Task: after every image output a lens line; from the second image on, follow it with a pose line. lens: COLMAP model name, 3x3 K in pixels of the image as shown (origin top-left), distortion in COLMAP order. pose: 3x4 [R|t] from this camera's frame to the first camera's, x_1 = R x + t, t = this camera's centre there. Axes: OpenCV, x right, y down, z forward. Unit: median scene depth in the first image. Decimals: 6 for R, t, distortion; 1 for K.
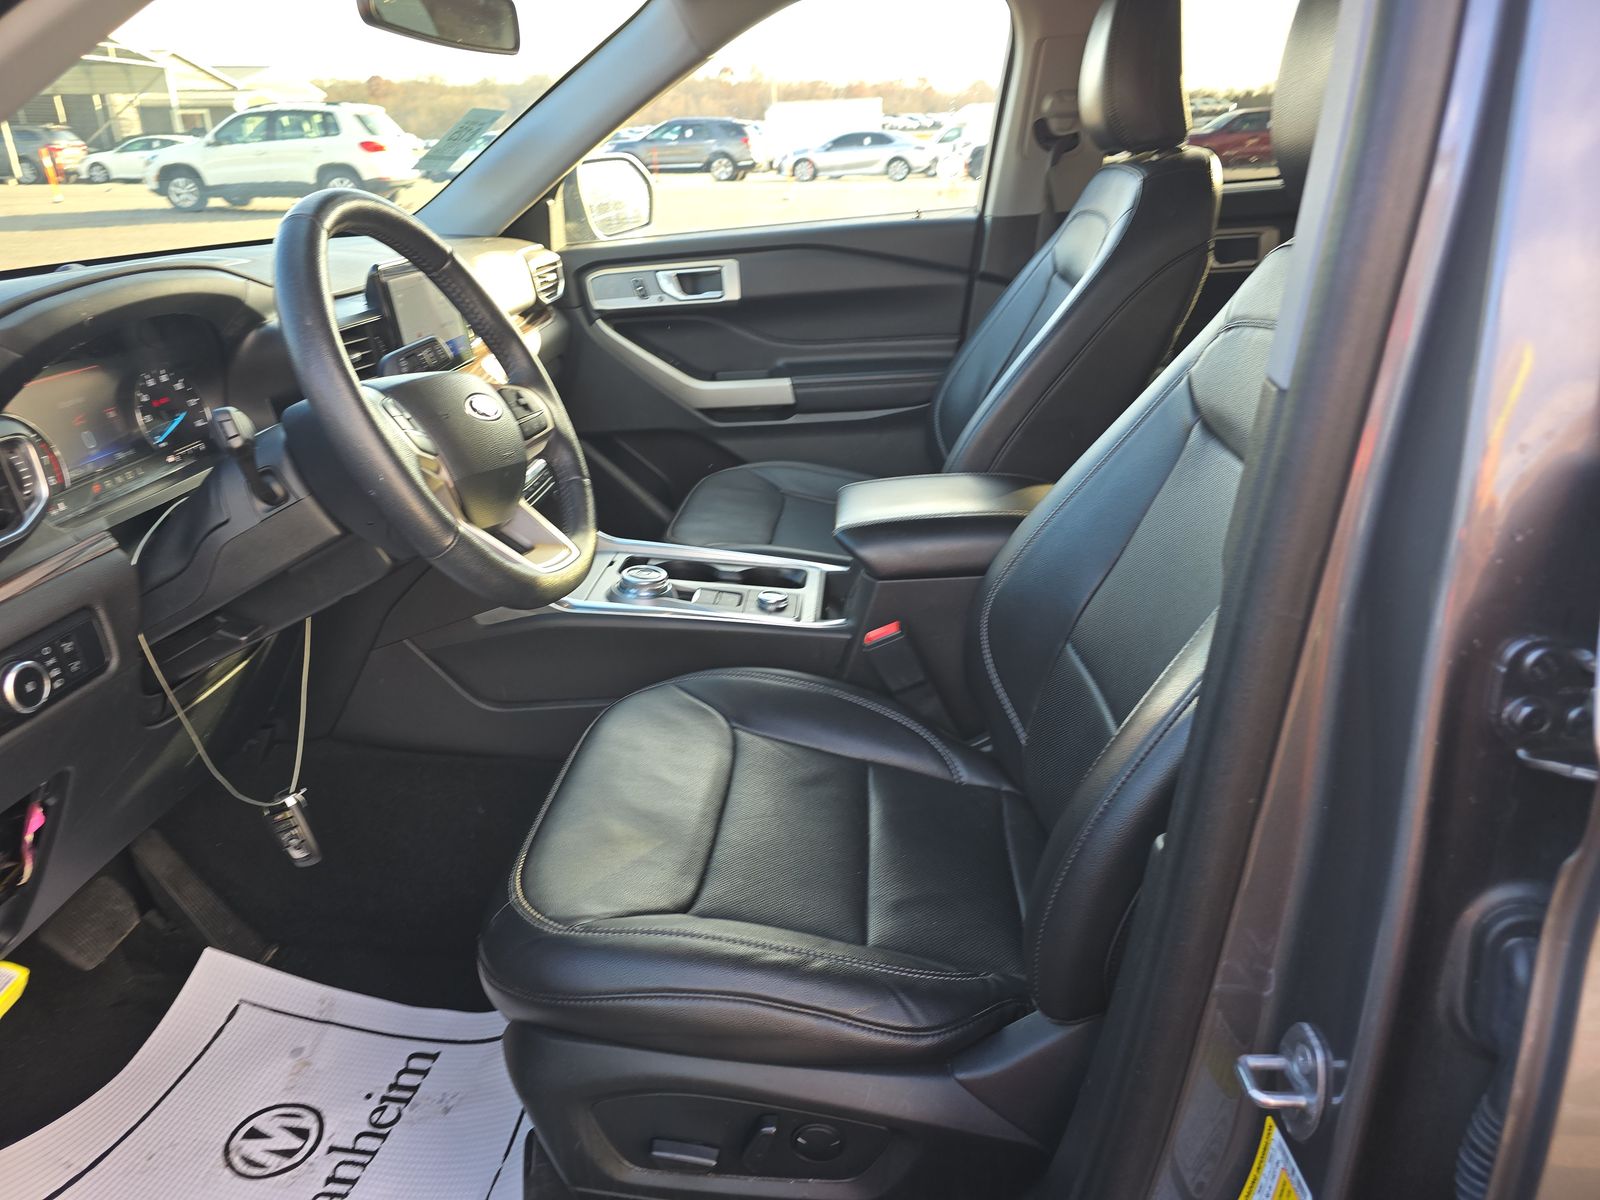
lens RADIAL K [[1070.4, 0, 800.0], [0, 1070.4, 600.0], [0, 0, 1]] dist [0.033553, -0.037868]
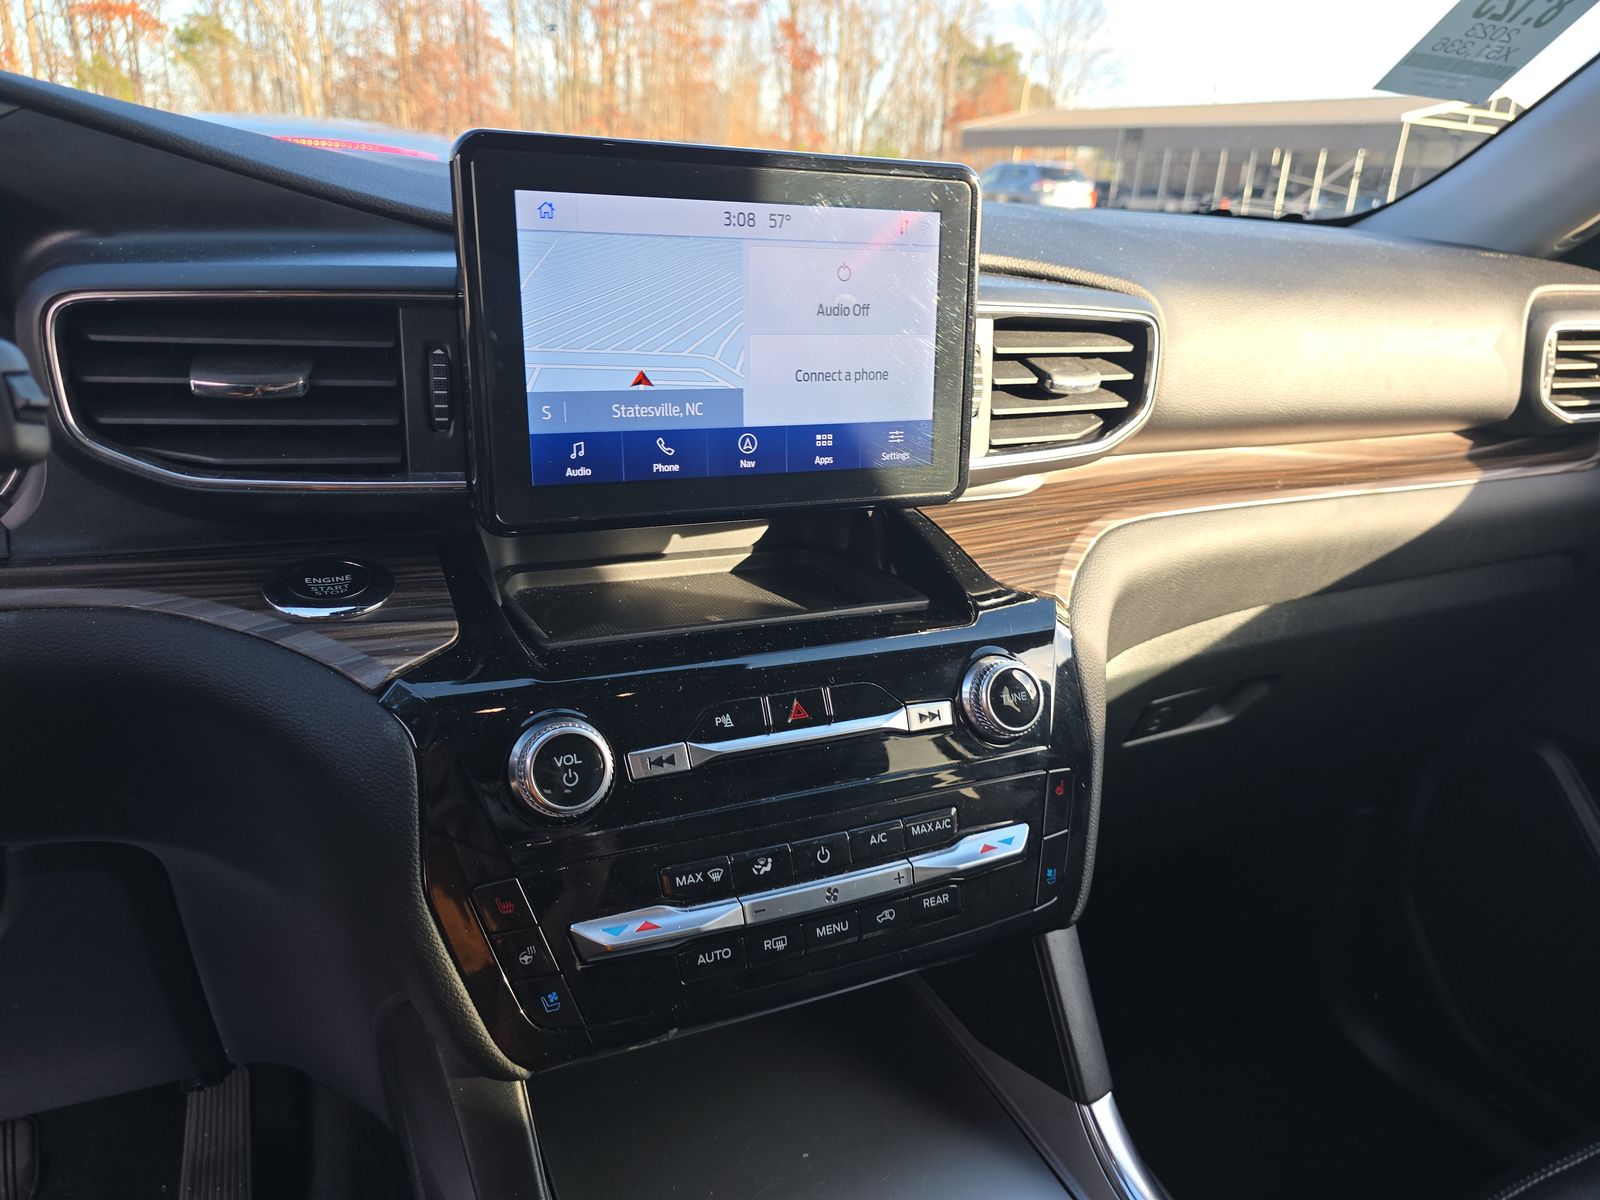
lens RADIAL K [[1070.4, 0, 800.0], [0, 1070.4, 600.0], [0, 0, 1]] dist [0.033553, -0.037868]
pose [[0.469753, 0.347420, -0.811561, -0.027588], [-0.398404, 0.903795, 0.156298, -0.157805], [0.787786, 0.249908, 0.562974, 0.541368]]
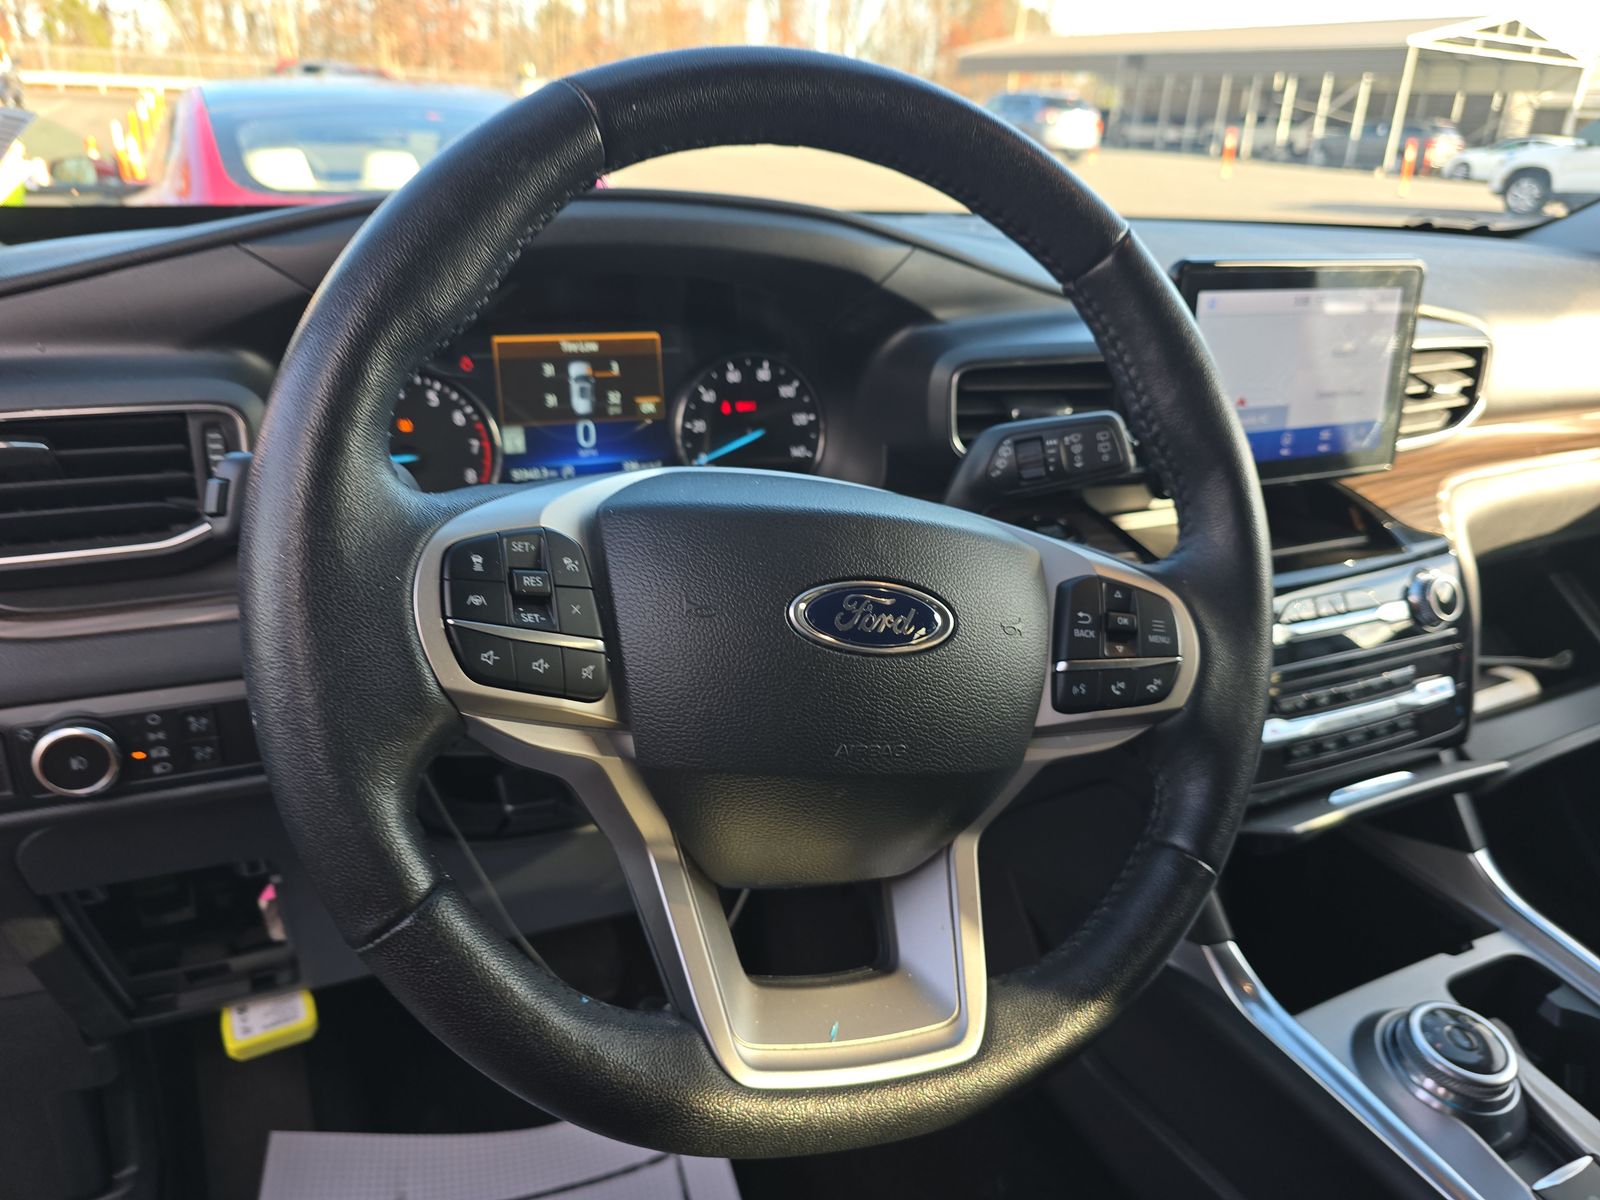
lens RADIAL K [[1070.4, 0, 800.0], [0, 1070.4, 600.0], [0, 0, 1]] dist [0.033553, -0.037868]
pose [[0.481502, 0.383700, -0.787991, -0.001648], [-0.383865, 0.900581, 0.203963, -0.112838], [0.787911, 0.204274, 0.580921, 0.332834]]
